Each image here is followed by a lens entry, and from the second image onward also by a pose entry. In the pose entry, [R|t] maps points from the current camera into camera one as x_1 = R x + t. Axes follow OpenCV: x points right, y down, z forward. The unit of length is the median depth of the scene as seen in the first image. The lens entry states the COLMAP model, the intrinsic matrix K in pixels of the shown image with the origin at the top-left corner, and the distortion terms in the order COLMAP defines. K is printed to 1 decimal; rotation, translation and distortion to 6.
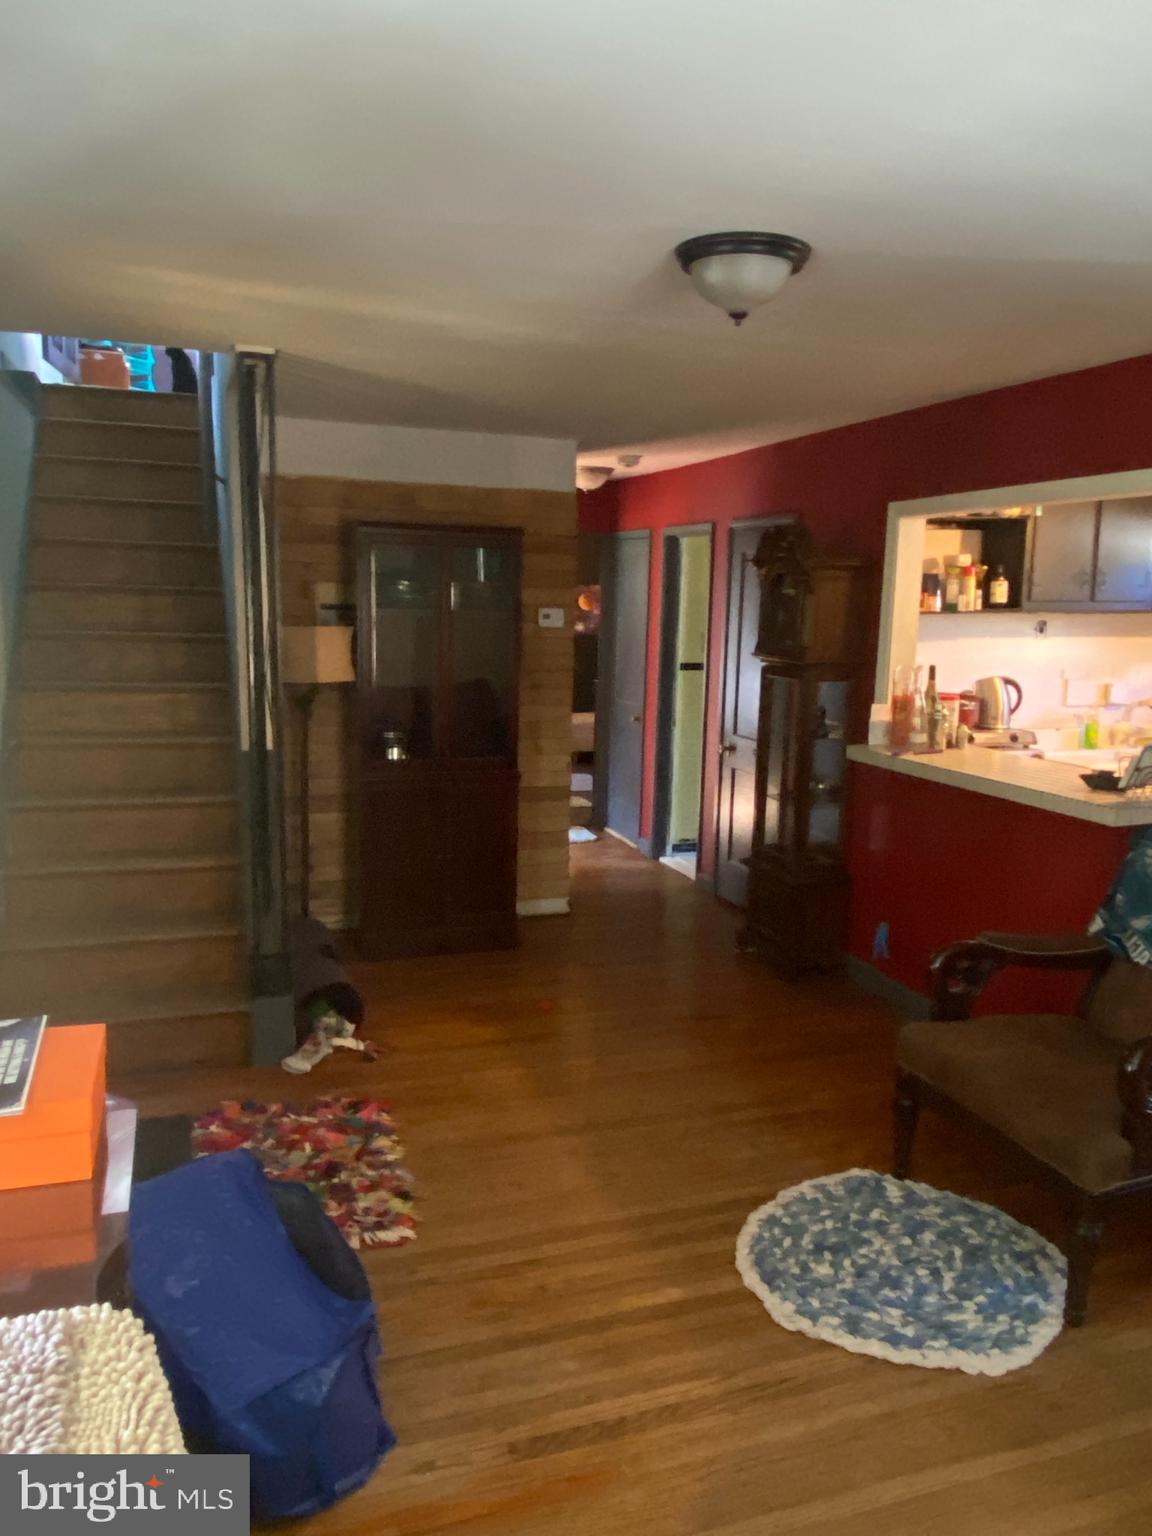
lens RADIAL K [[1135.1, 0, 576.0], [0, 1135.1, 768.0], [0, 0, 1]] dist [0.066233, -0.076797]
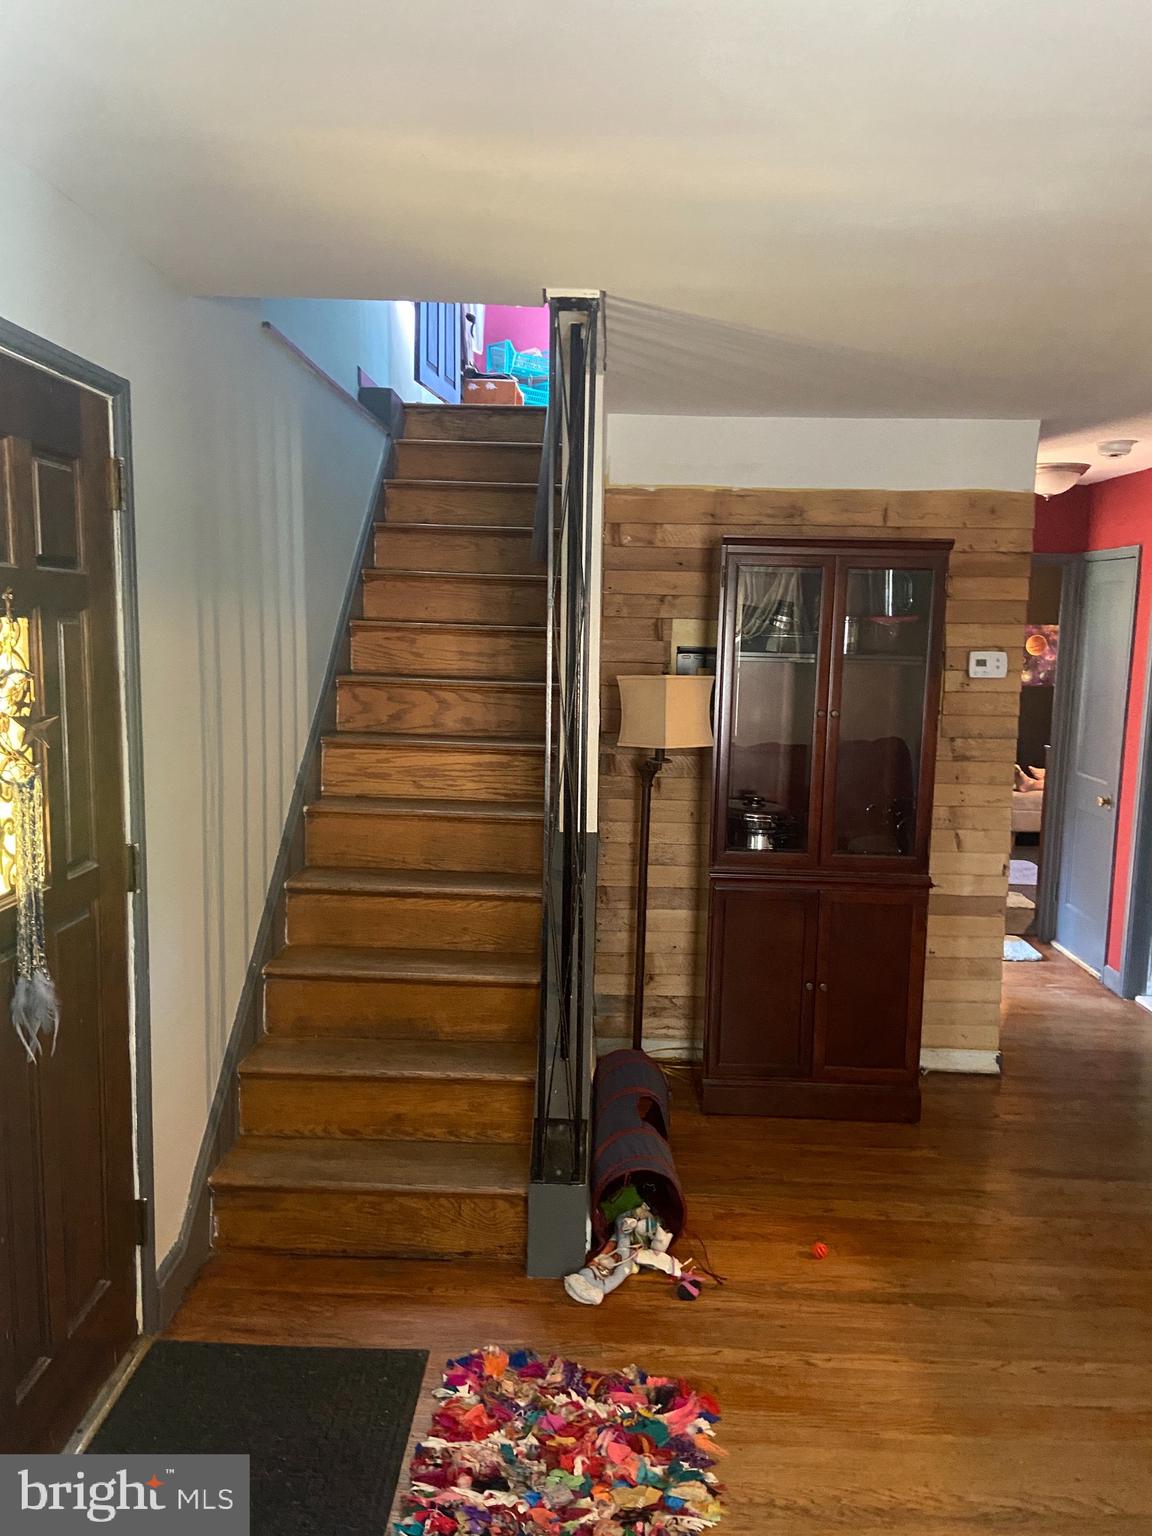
lens RADIAL K [[1177.9, 0, 591.0], [0, 1177.9, 763.4], [0, 0, 1]] dist [0.157130, -0.186246]
pose [[0.941492, 0.042516, -0.334344, -0.001816], [-0.056208, 0.997926, -0.031381, -0.034155], [0.332316, 0.048337, 0.941929, 0.210232]]
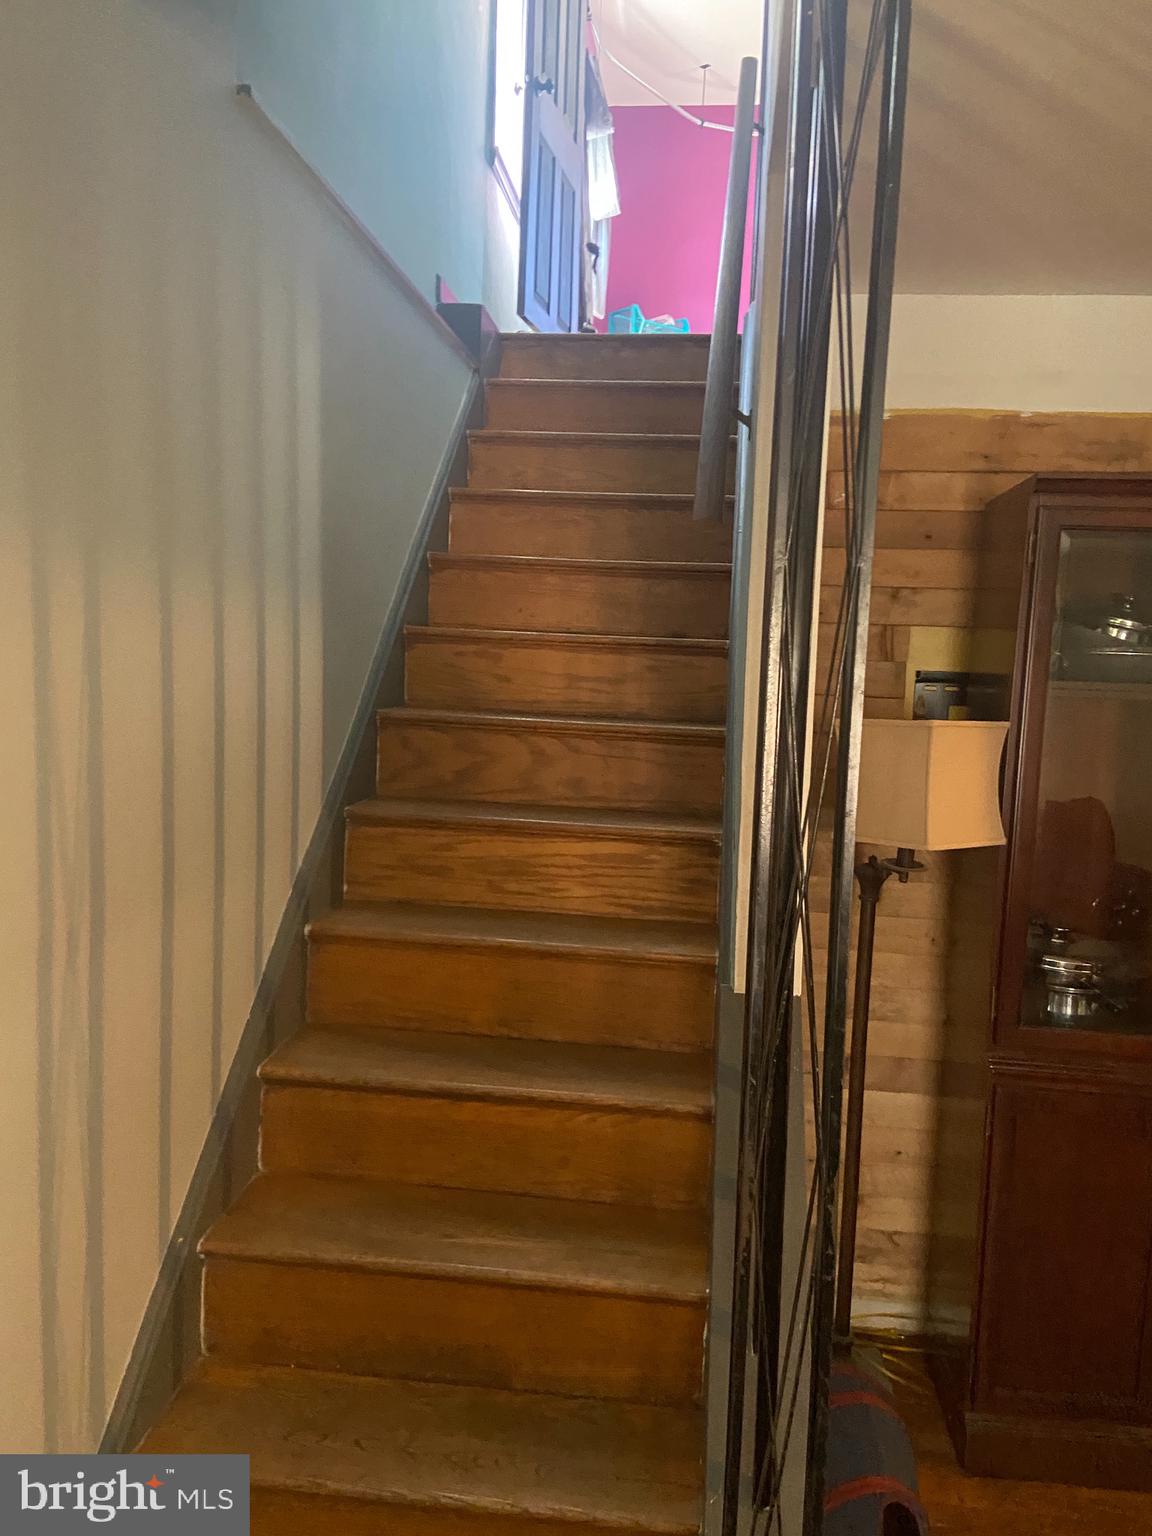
lens RADIAL K [[1176.9, 0, 583.2], [0, 1176.9, 757.0], [0, 0, 1]] dist [0.130931, -0.186202]
pose [[0.904894, 0.052156, -0.422429, -0.137311], [-0.083314, 0.994970, -0.055624, -0.067576], [0.417403, 0.085529, 0.904688, 0.484950]]
